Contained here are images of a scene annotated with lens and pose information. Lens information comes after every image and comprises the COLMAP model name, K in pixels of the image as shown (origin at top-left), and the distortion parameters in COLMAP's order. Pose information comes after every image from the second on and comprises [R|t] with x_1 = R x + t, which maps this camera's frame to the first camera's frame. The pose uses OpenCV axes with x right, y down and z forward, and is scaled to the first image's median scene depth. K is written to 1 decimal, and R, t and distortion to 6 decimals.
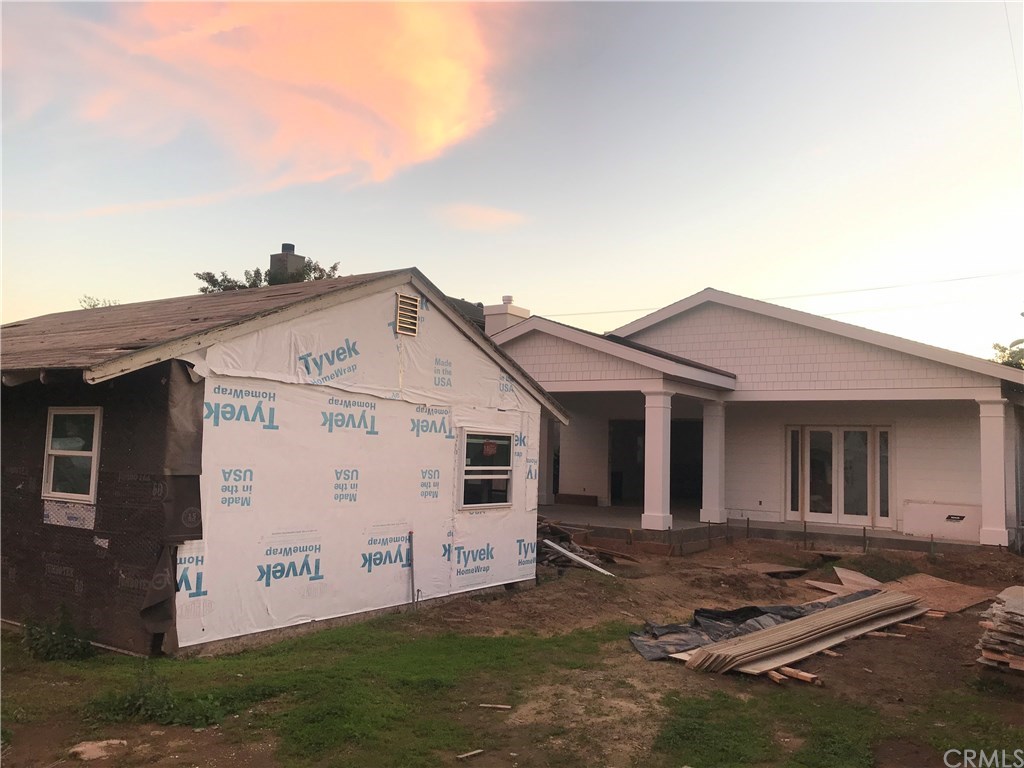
lens RADIAL K [[860.8, 0, 485.2], [0, 860.8, 386.2], [0, 0, 1]] dist [0.046440, -0.020681]
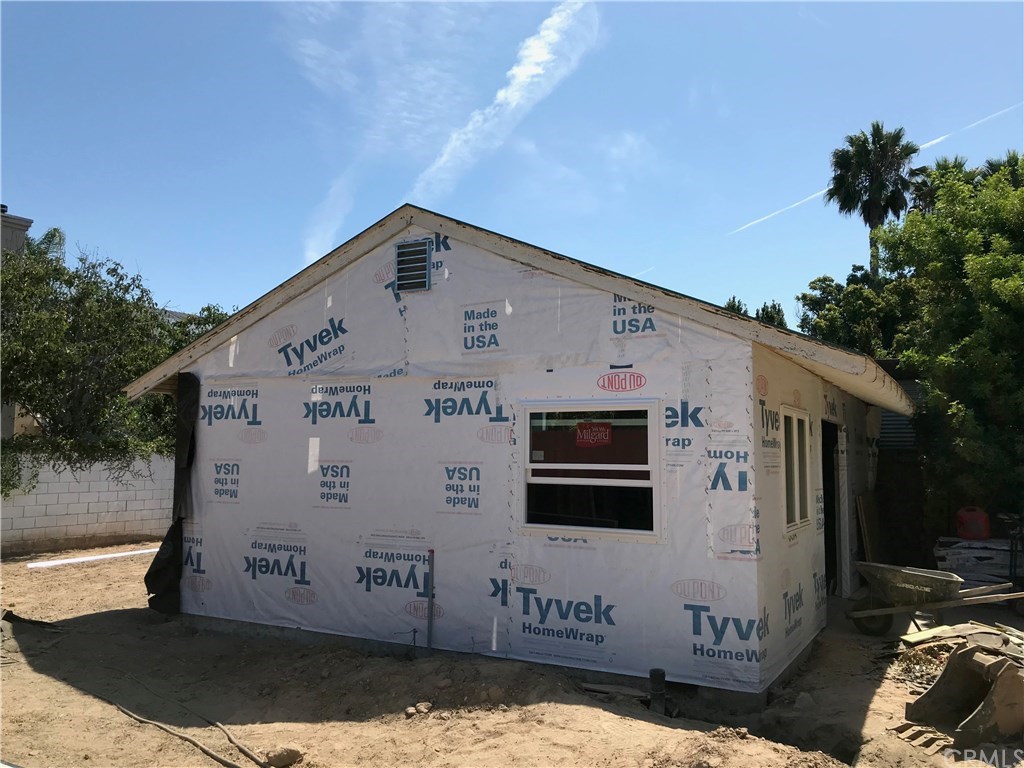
lens RADIAL K [[860.8, 0, 485.0], [0, 860.8, 357.6], [0, 0, 1]] dist [0.046440, -0.020681]
pose [[0.085864, -0.128265, -0.988016, 0.664242], [0.078964, 0.989435, -0.121586, 0.096695], [0.993173, -0.067578, 0.095086, 0.971132]]
